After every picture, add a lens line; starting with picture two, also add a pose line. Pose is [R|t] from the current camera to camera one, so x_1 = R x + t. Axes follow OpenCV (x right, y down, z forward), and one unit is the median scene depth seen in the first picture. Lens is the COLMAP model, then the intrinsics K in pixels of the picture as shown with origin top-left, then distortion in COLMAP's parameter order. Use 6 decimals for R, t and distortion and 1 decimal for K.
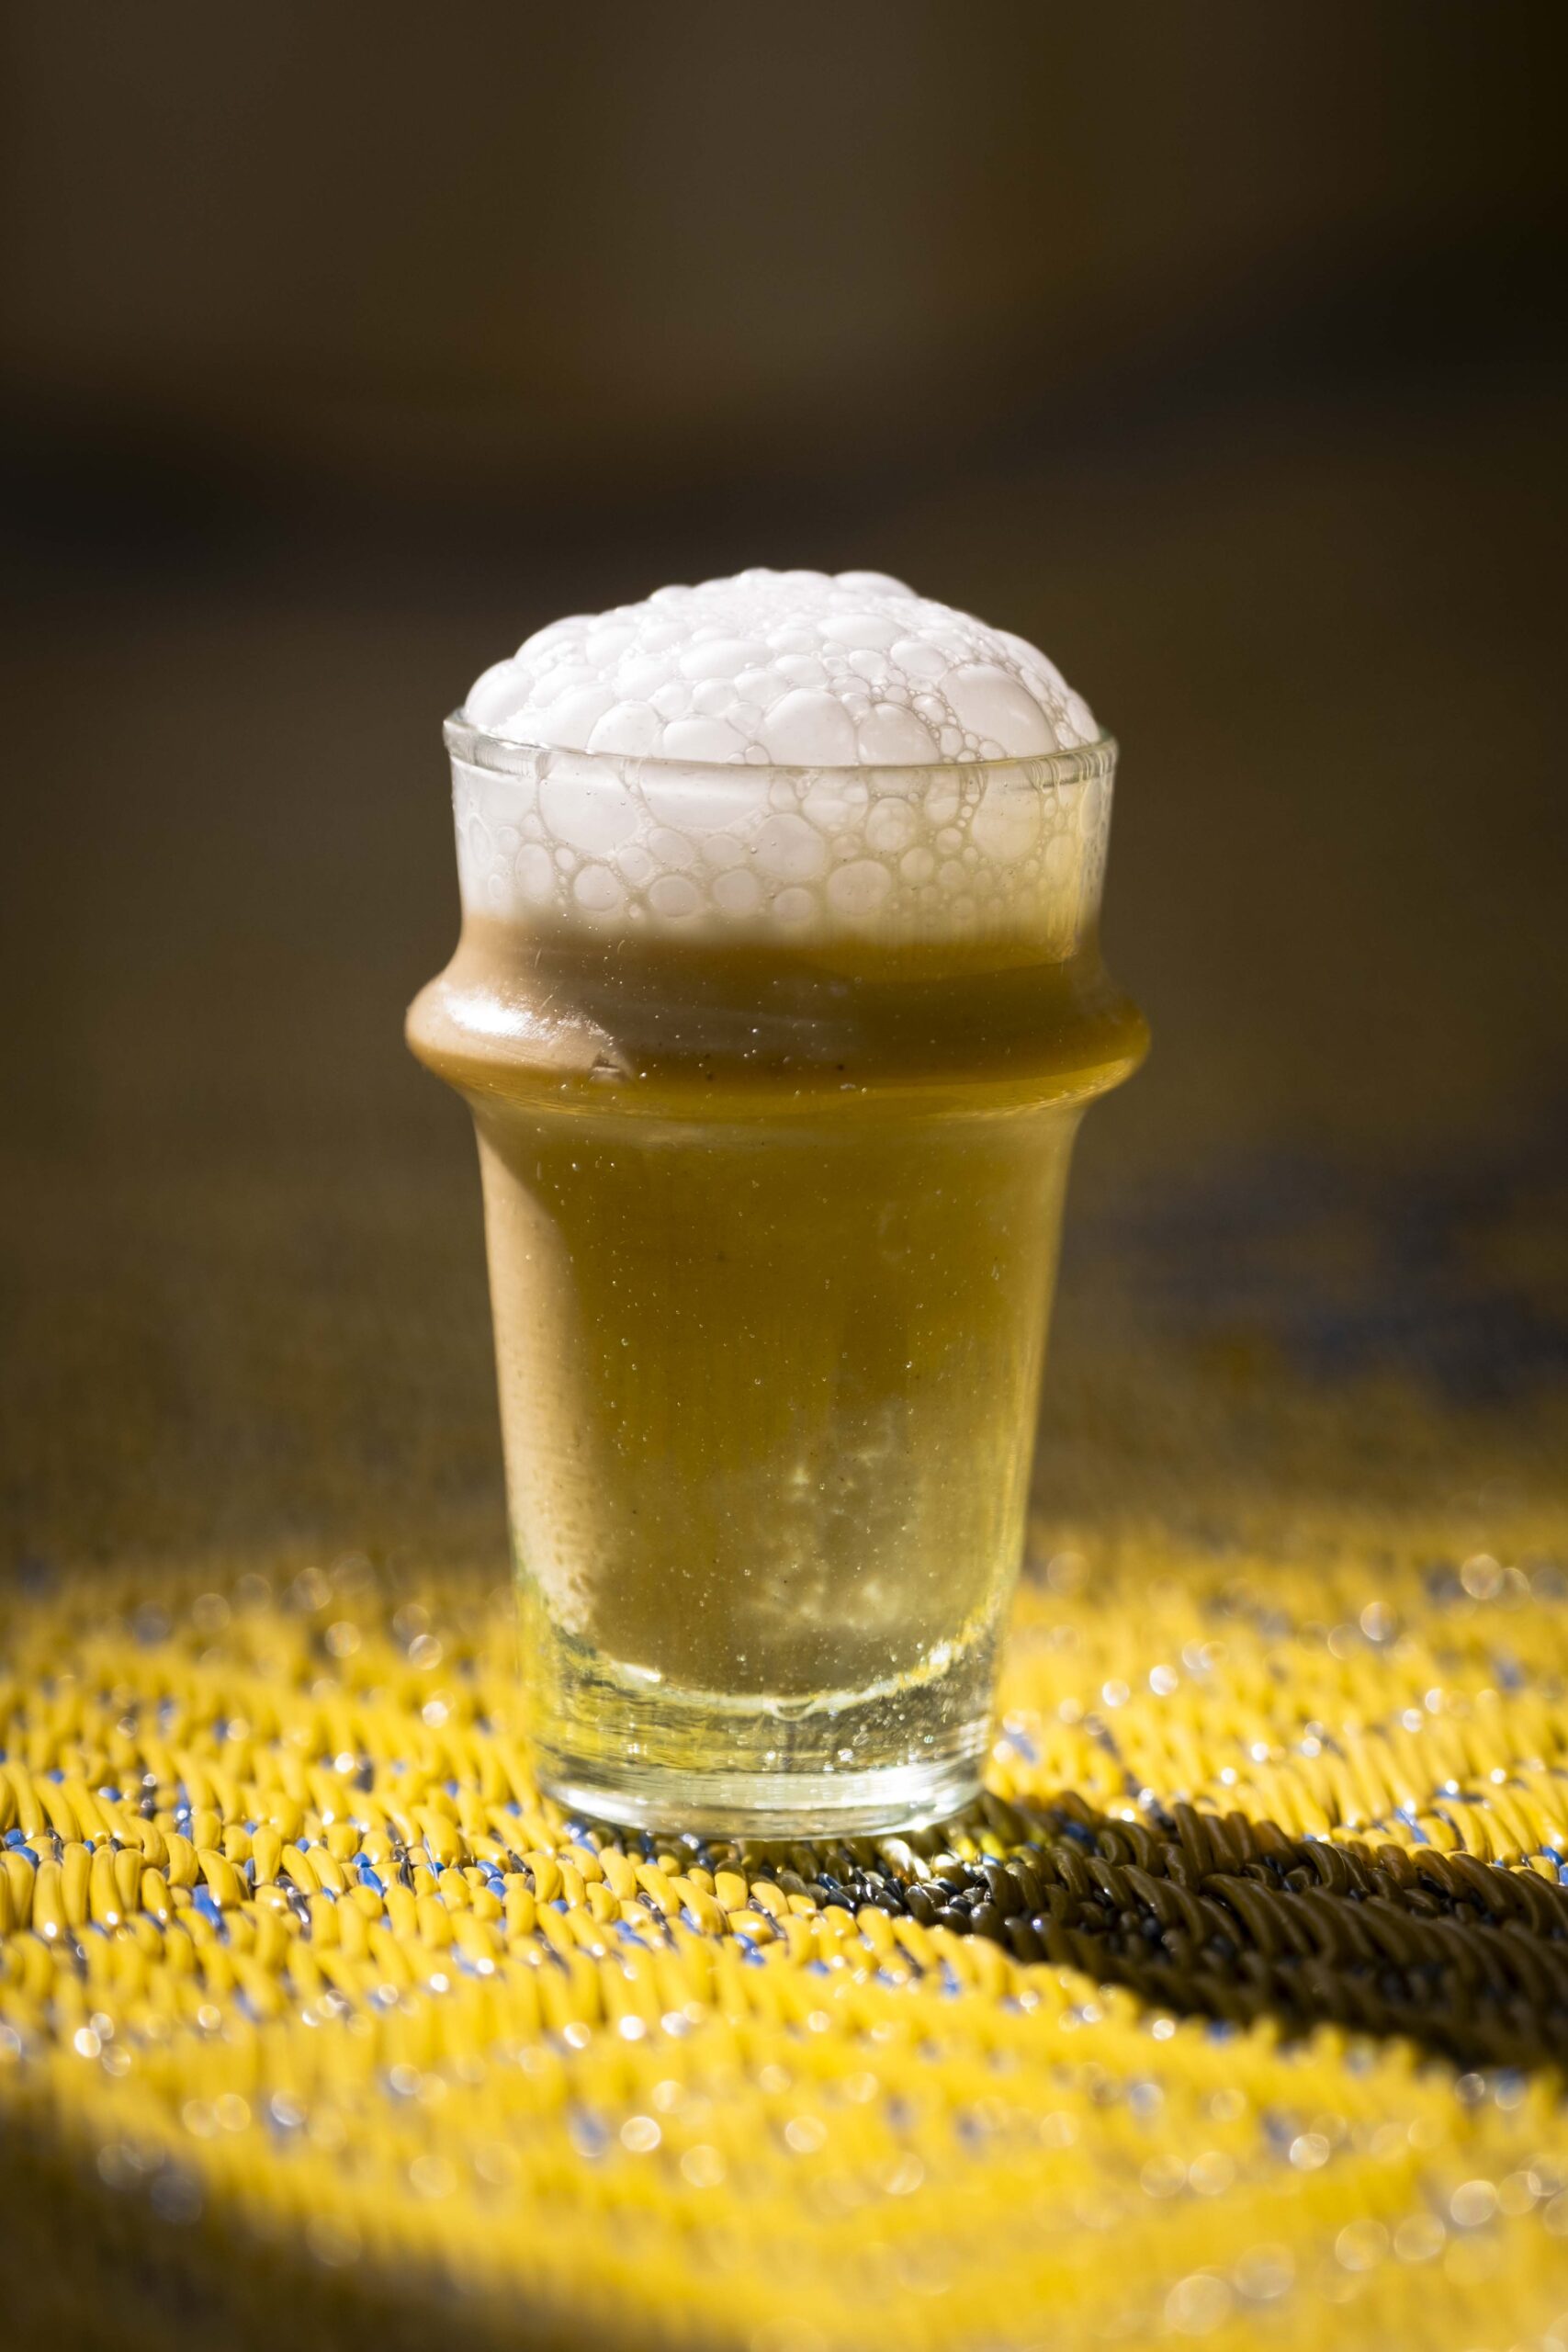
lens RADIAL K [[11616.8, 0, 789.5], [0, 11616.8, 1177.9], [0, 0, 1]] dist [0.490636, 0.000000]
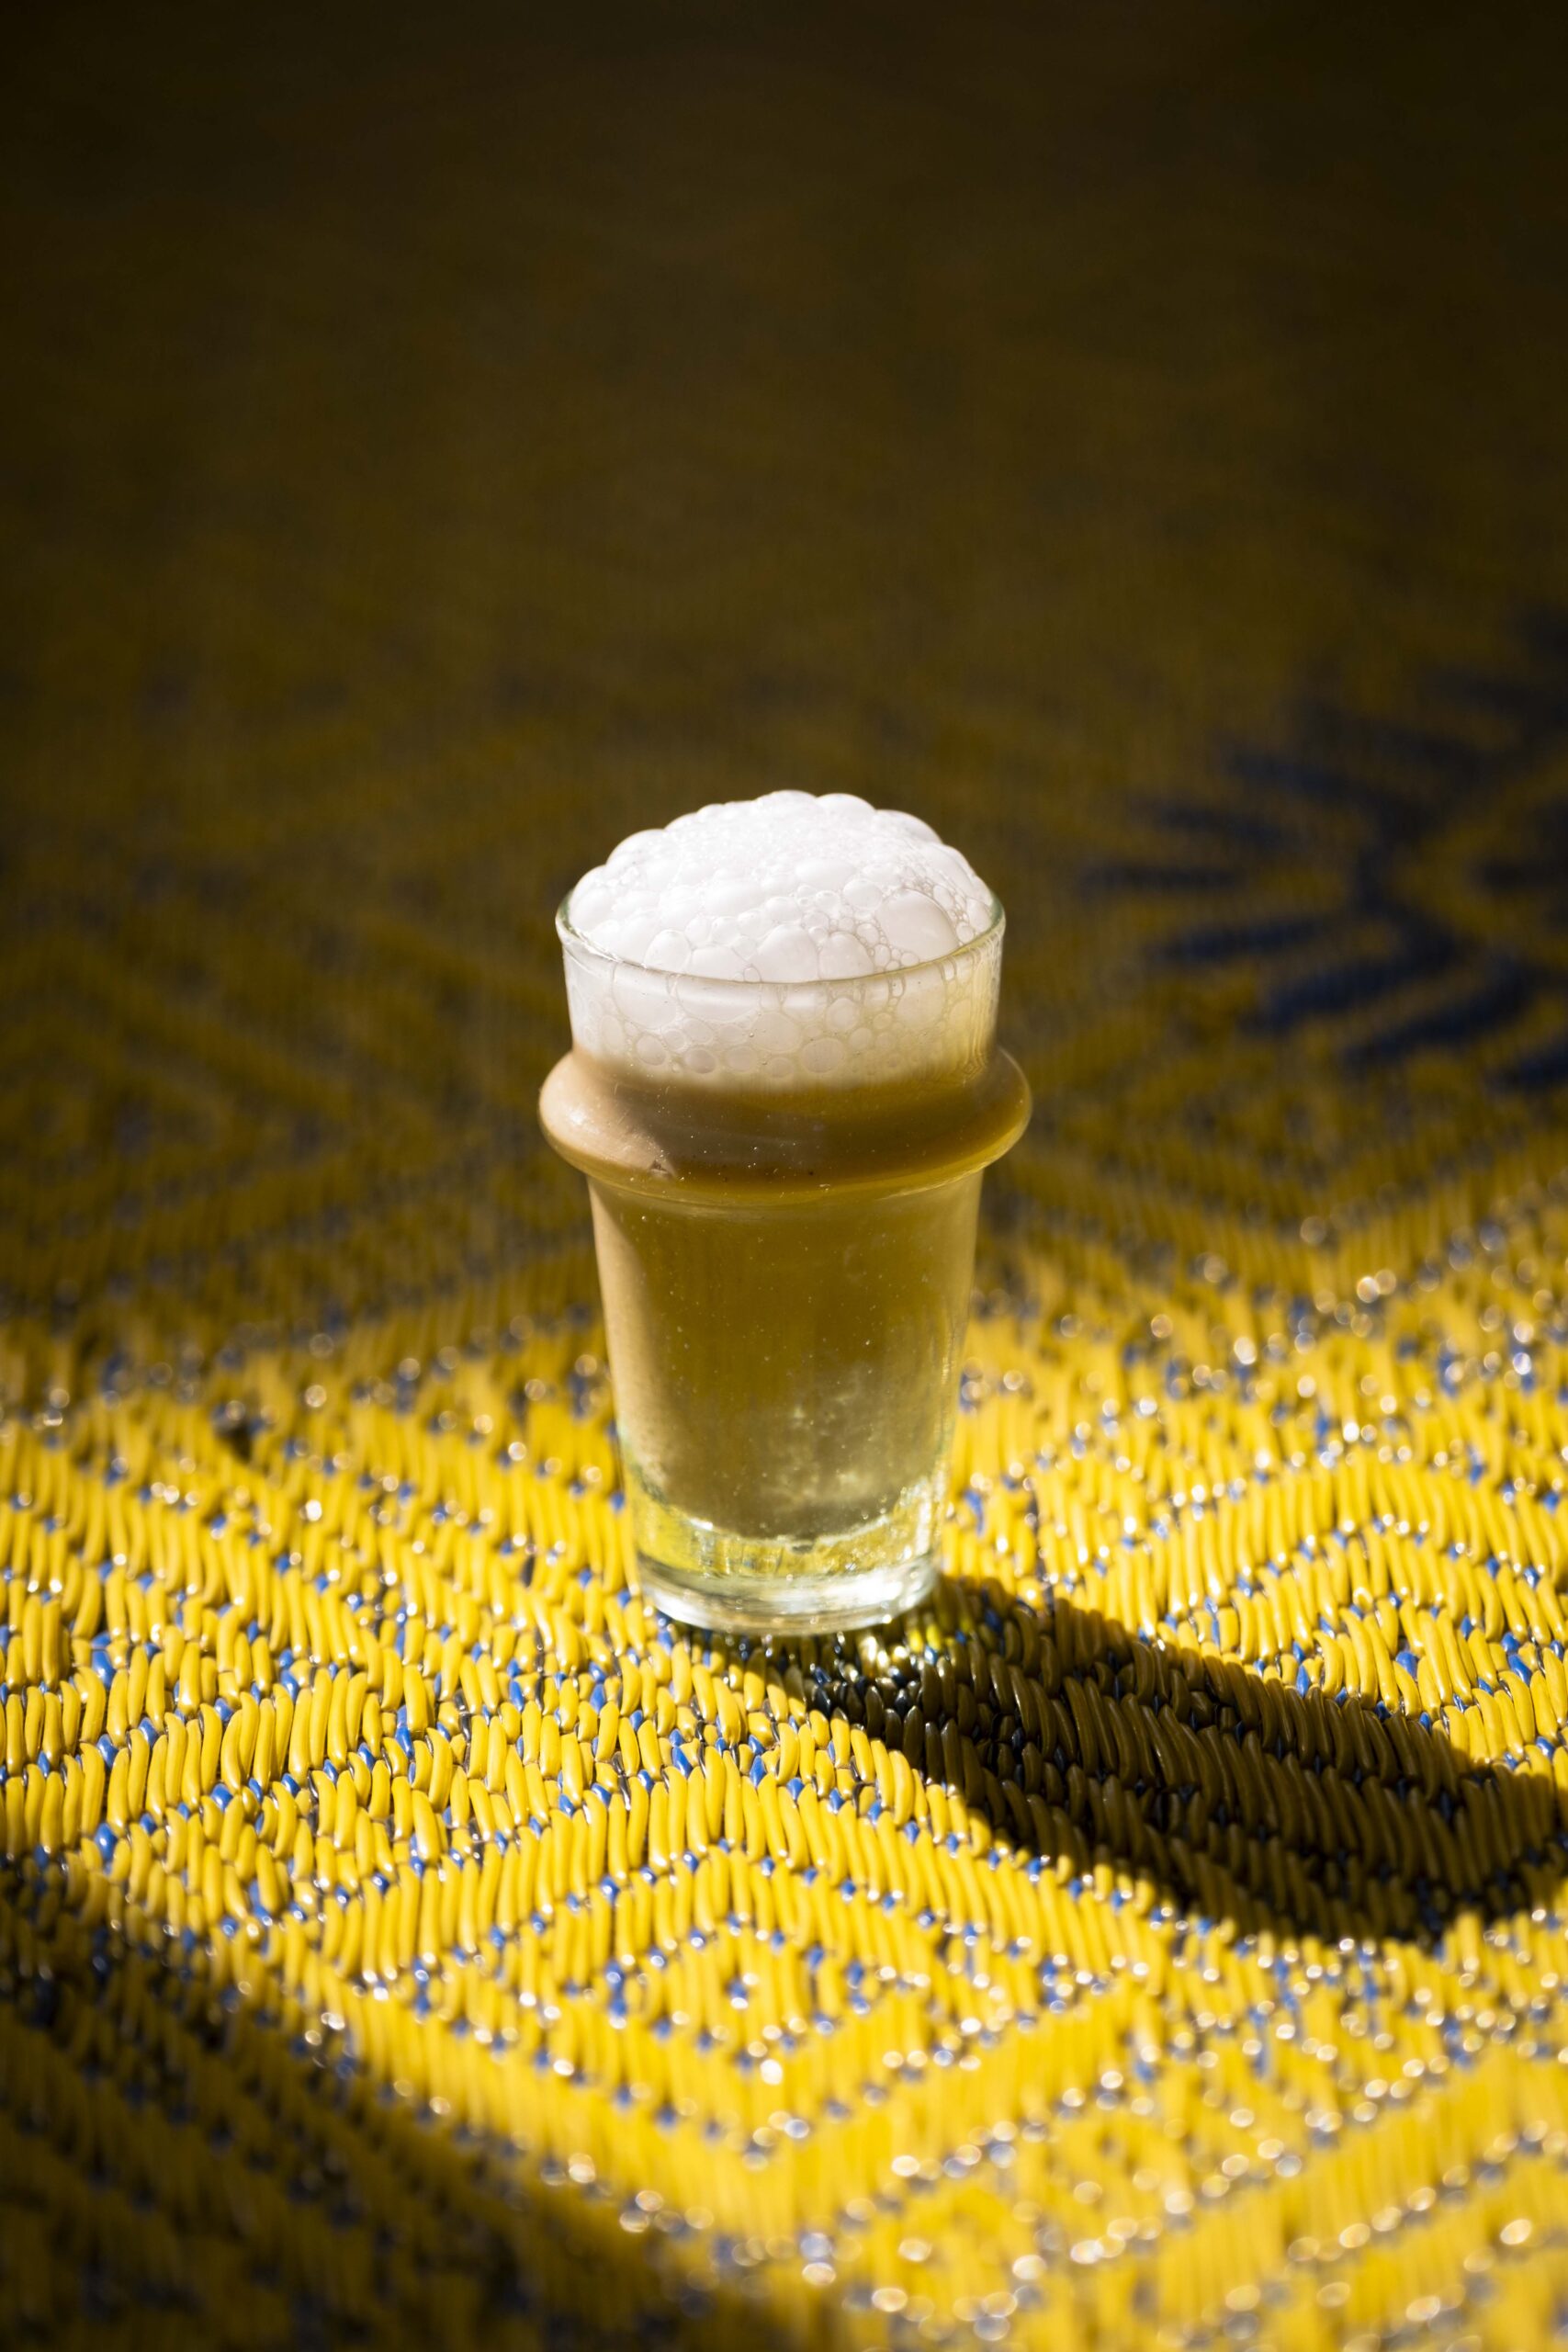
lens RADIAL K [[10631.4, 0, 781.8], [0, 10631.4, 1175.1], [0, 0, 1]] dist [0.092272, 0.000000]
pose [[0.998587, -0.008468, -0.052462, 0.072599], [0.016120, 0.988975, 0.147200, -0.211603], [0.050638, -0.147838, 0.987714, -0.369885]]
